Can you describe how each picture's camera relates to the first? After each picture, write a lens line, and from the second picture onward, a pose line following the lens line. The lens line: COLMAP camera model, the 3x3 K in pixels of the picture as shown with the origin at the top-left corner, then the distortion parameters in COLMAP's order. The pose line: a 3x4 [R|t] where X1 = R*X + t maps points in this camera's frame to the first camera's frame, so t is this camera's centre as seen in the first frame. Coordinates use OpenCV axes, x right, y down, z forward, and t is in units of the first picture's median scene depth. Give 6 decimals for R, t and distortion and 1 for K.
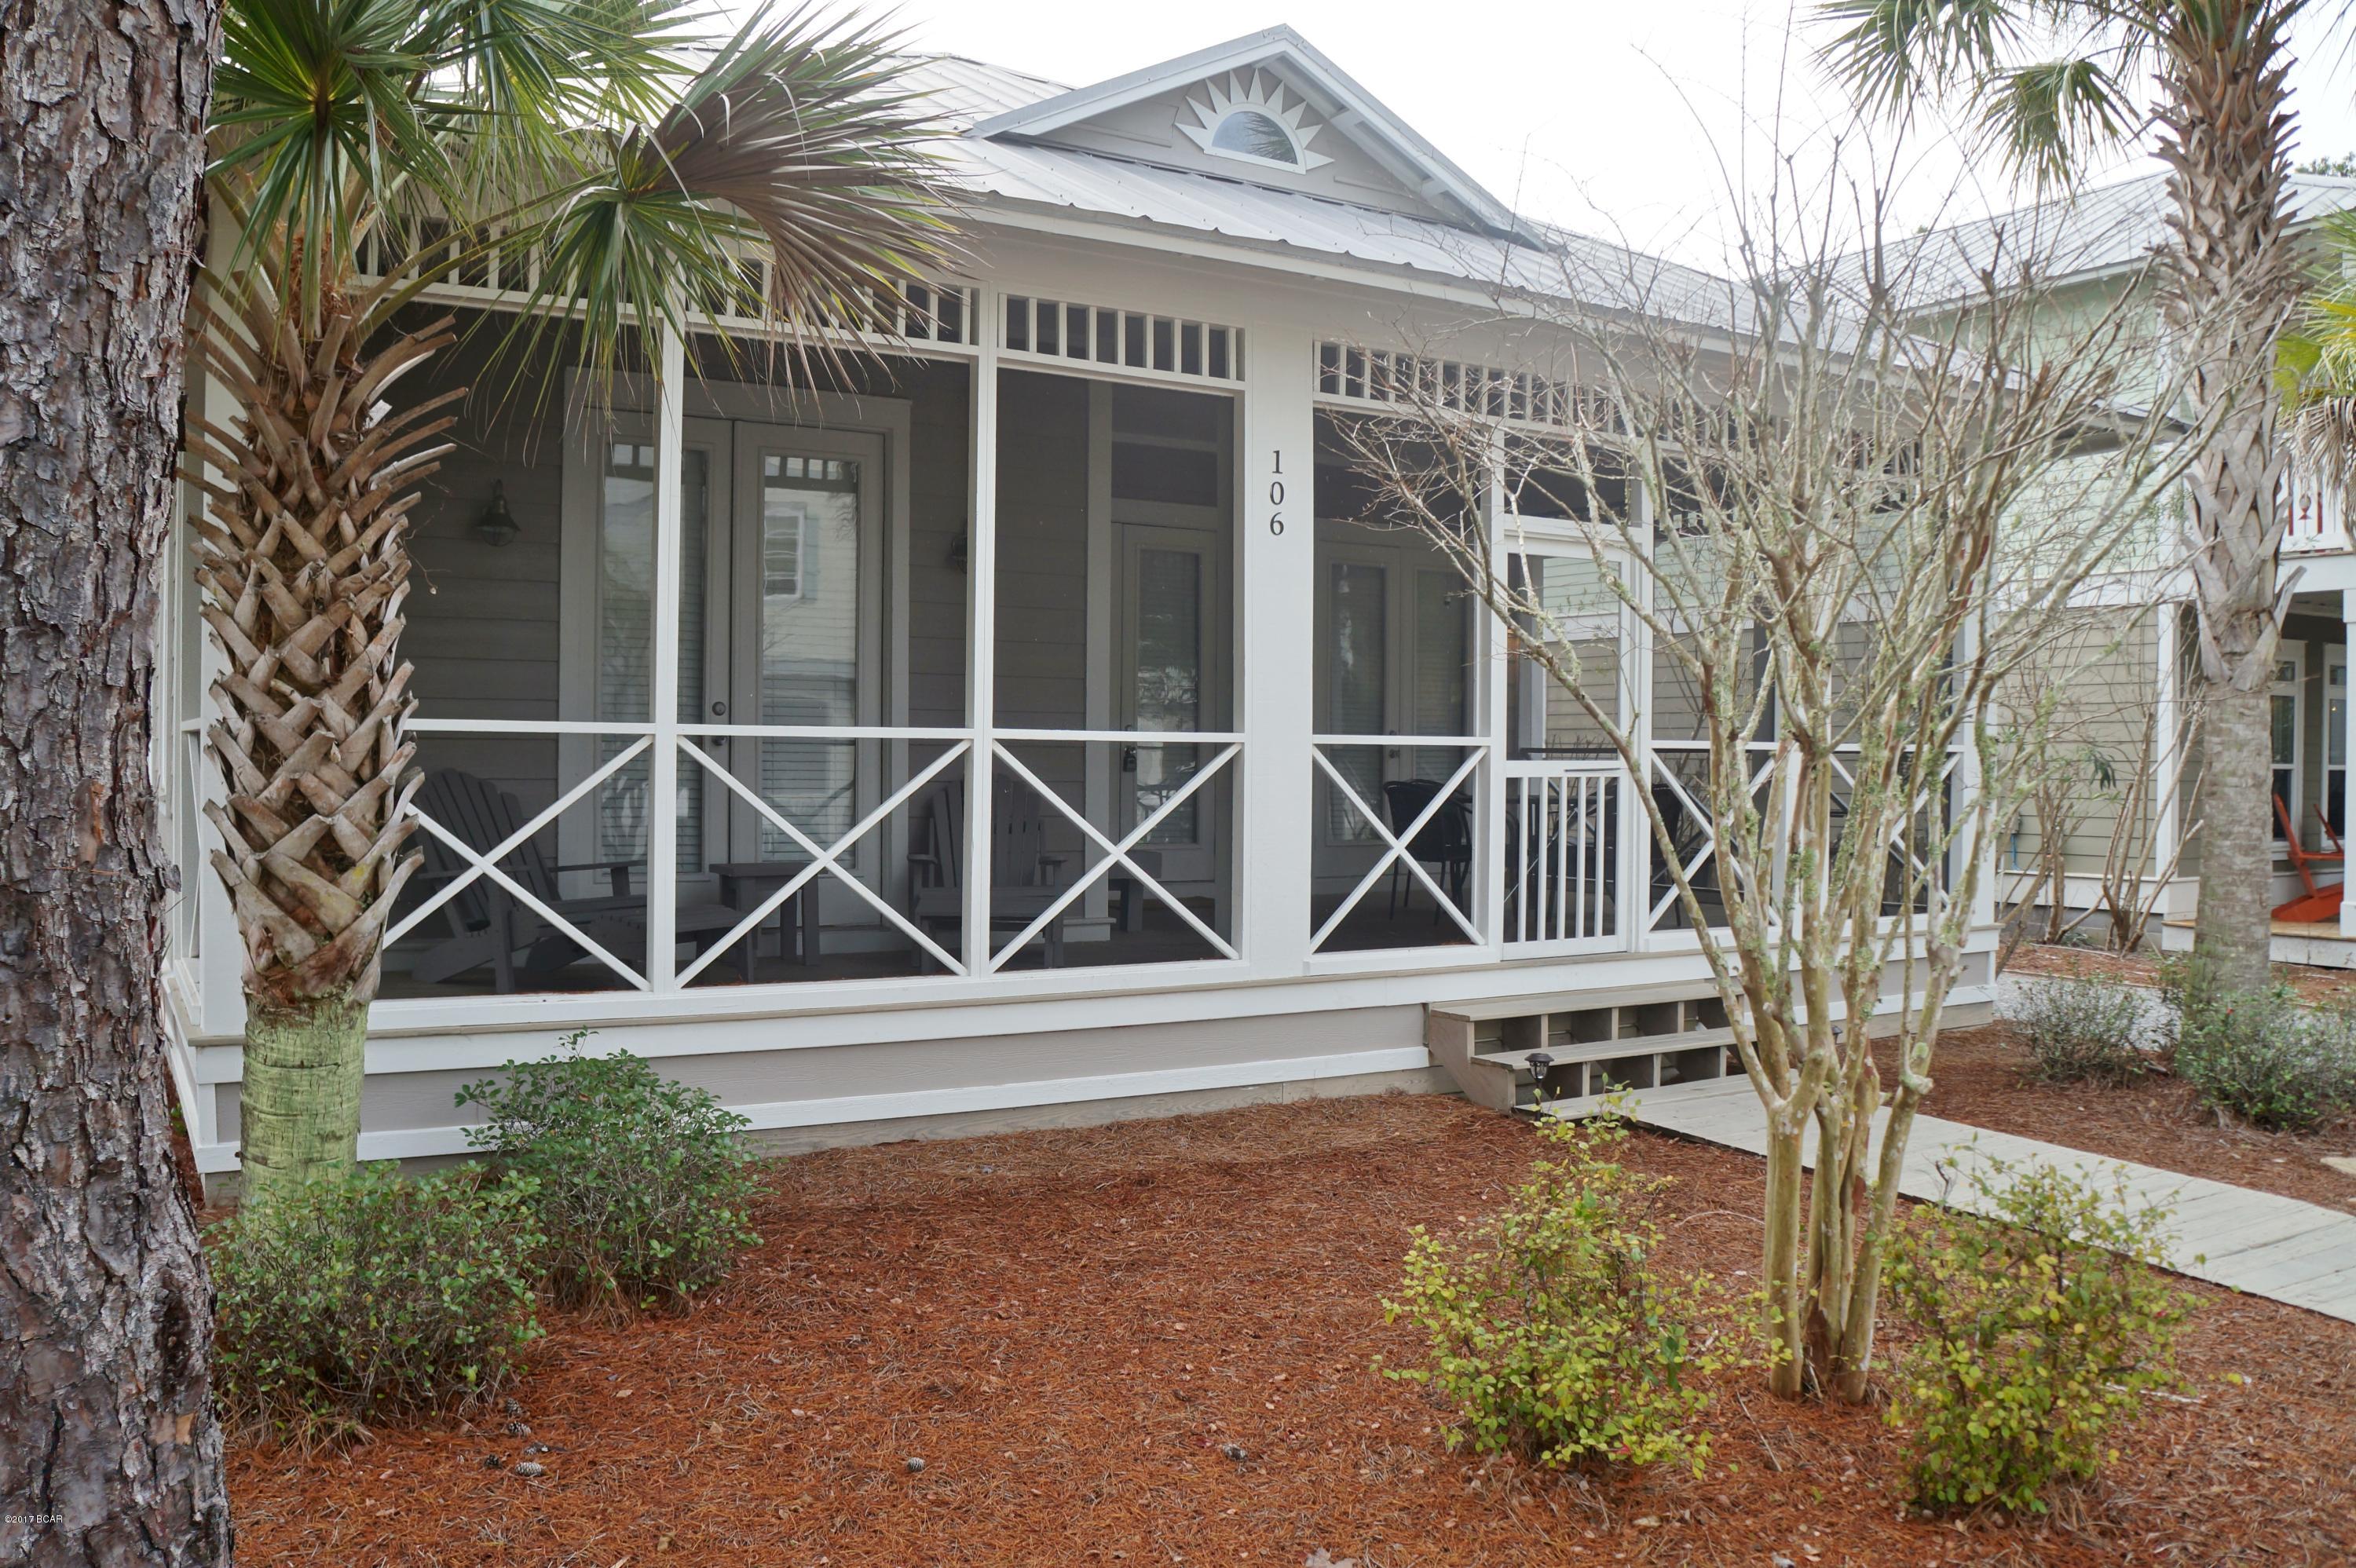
lens RADIAL K [[1893.5, 0, 1168.6], [0, 1893.5, 774.8], [0, 0, 1]] dist [-0.156695, 0.090206]
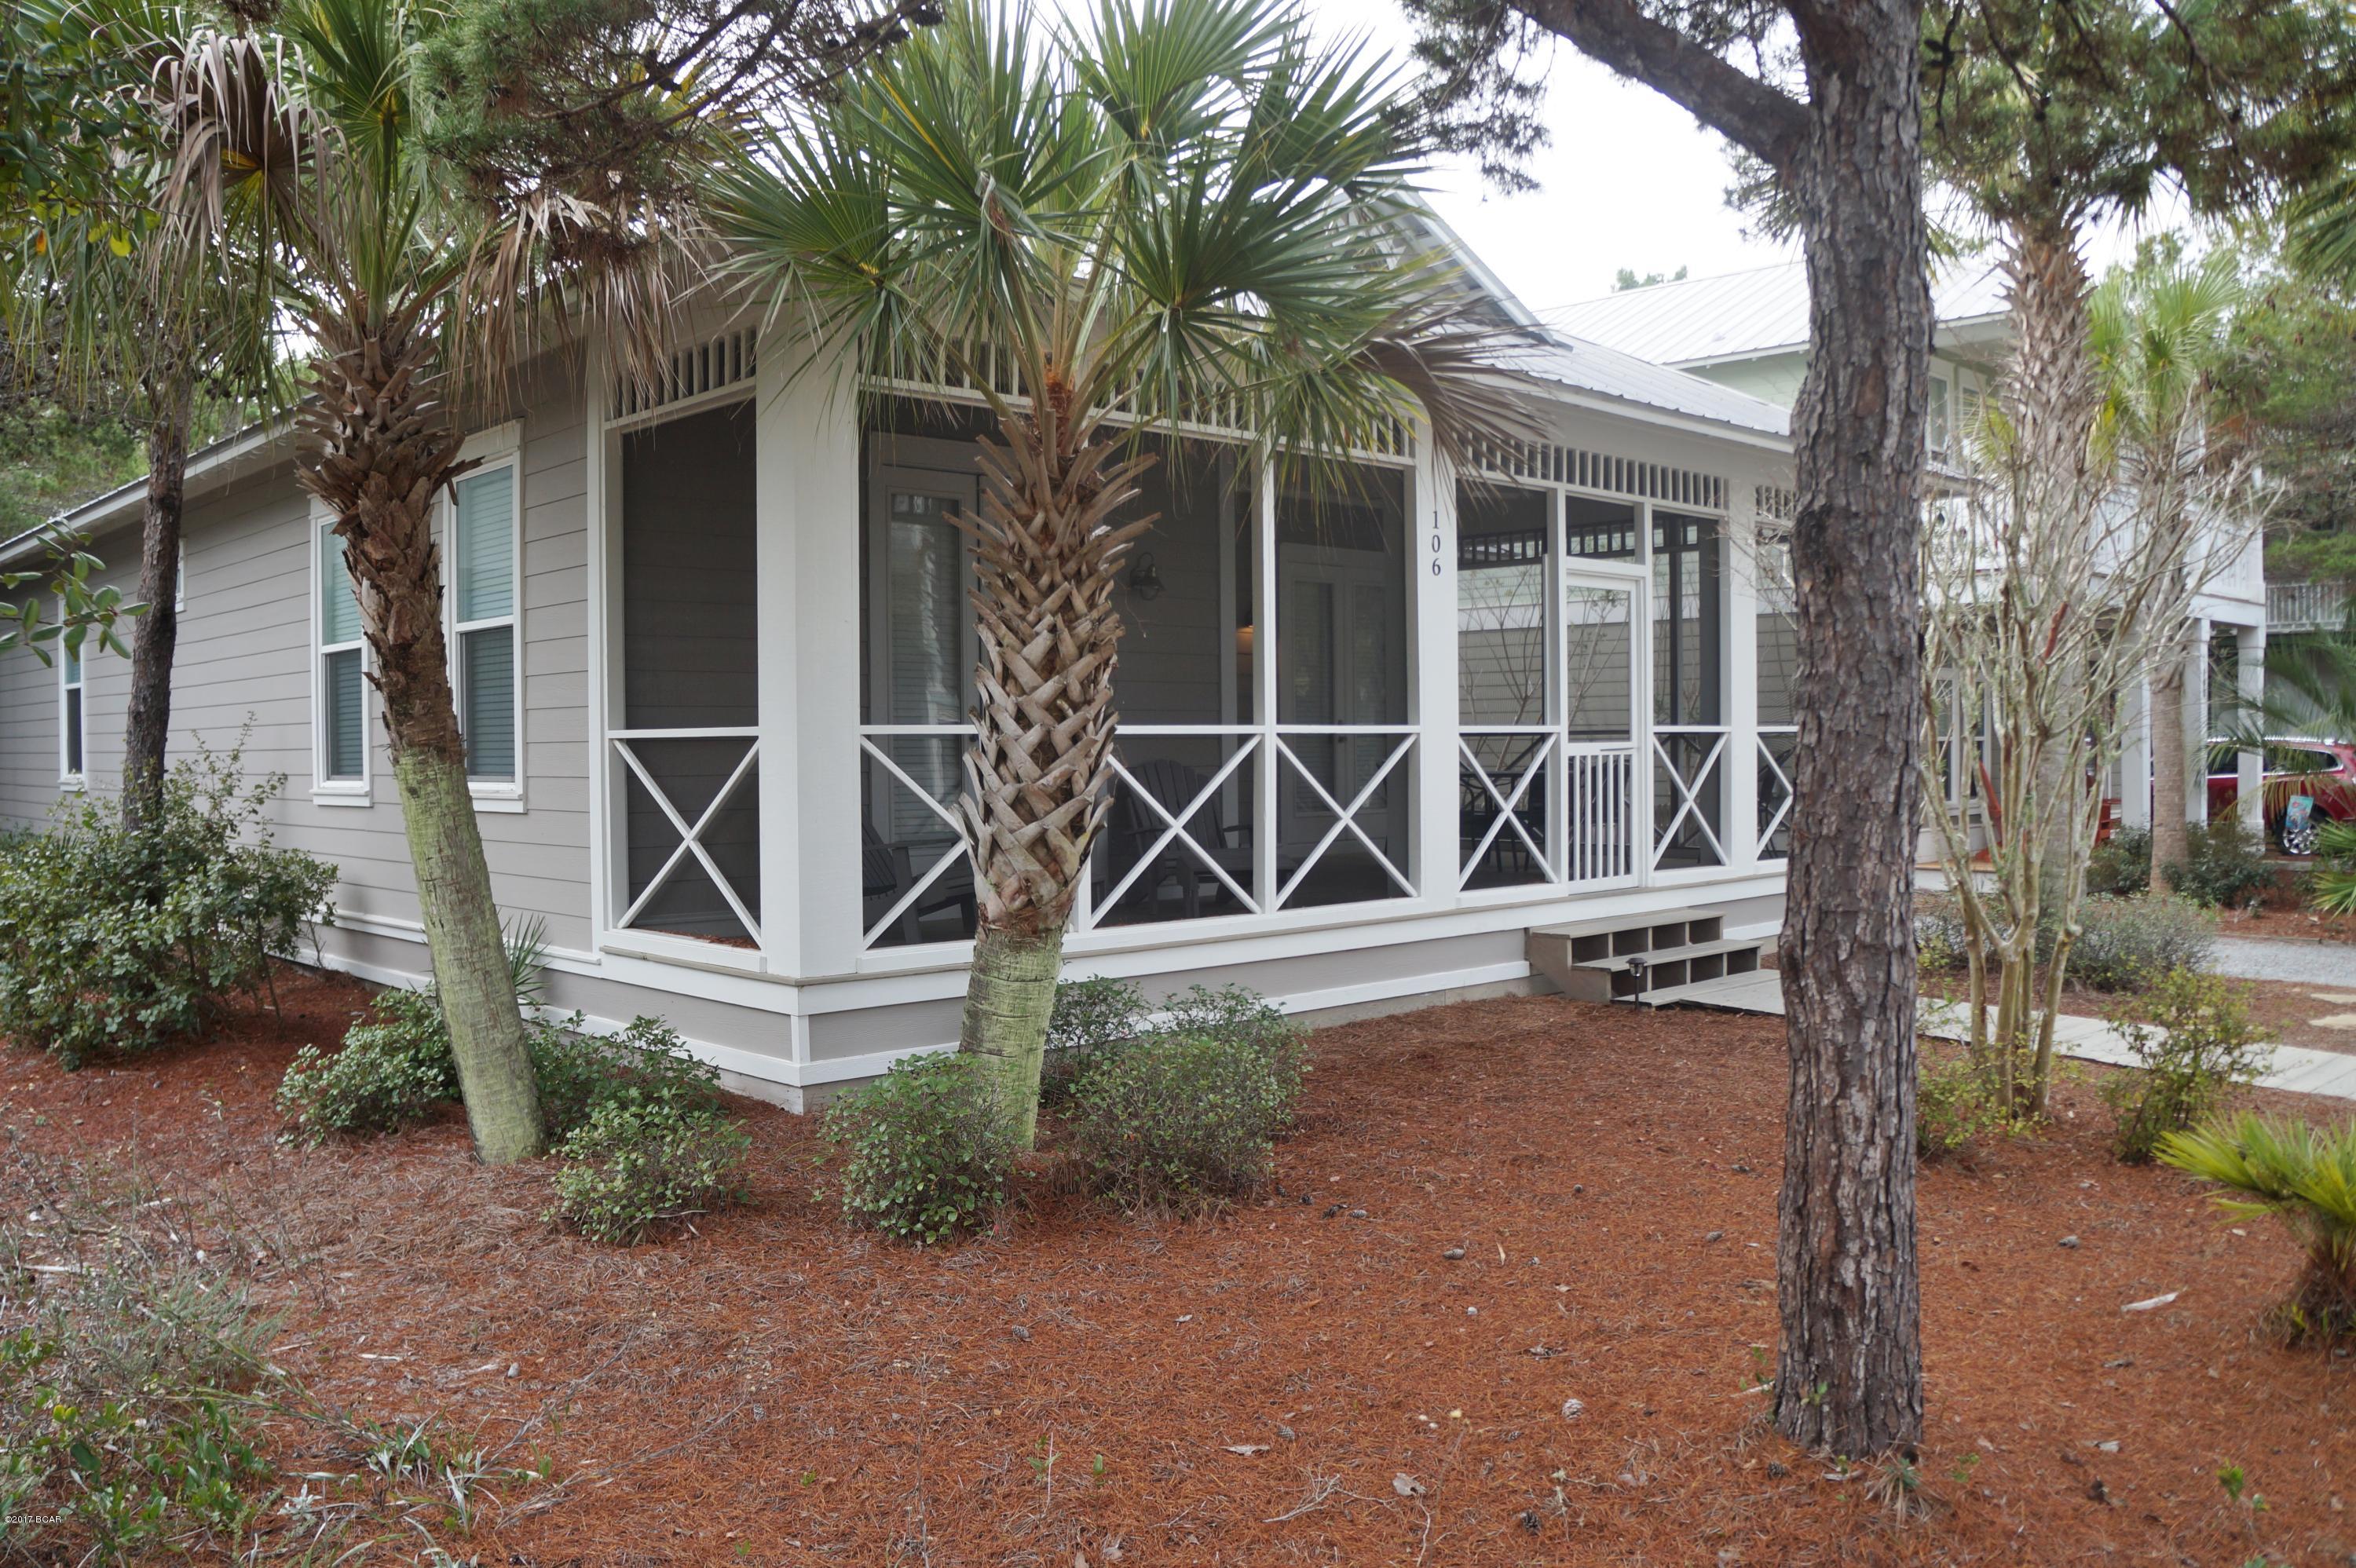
lens RADIAL K [[1893.5, 0, 1198.2], [0, 1893.5, 780.4], [0, 0, 1]] dist [-0.156695, 0.090206]
pose [[0.973028, -0.023894, 0.229448, -0.402192], [0.021865, 0.999696, 0.011384, -0.002241], [-0.229650, -0.006061, 0.973254, -0.241296]]
